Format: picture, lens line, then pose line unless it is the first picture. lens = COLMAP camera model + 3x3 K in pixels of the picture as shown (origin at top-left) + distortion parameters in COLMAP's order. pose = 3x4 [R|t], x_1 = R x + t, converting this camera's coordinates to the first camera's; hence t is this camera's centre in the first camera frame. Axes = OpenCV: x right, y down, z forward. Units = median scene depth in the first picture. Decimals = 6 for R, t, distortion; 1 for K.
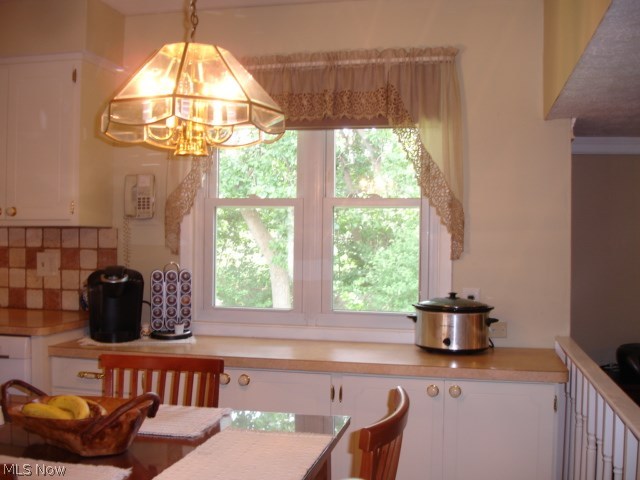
lens RADIAL K [[708.1, 0, 320.0], [0, 708.1, 240.0], [0, 0, 1]] dist [-0.098130, -0.022640]
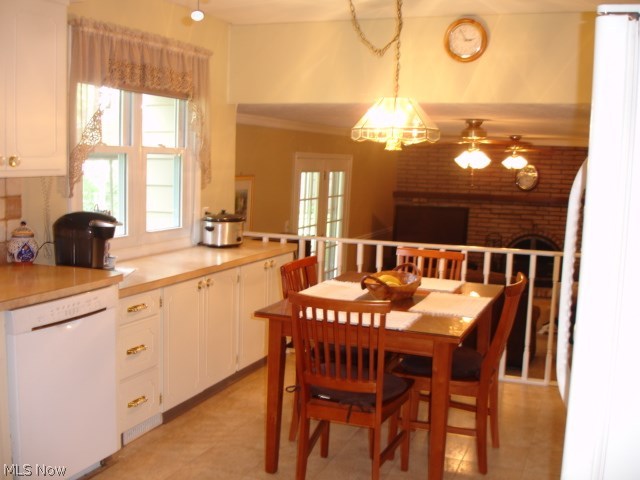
lens RADIAL K [[708.1, 0, 320.0], [0, 708.1, 240.0], [0, 0, 1]] dist [-0.098130, -0.022640]
pose [[0.160670, -0.120739, 0.979595, -1.275819], [-0.021201, 0.991838, 0.125726, -0.061154], [-0.986780, -0.040968, 0.156799, 0.484384]]
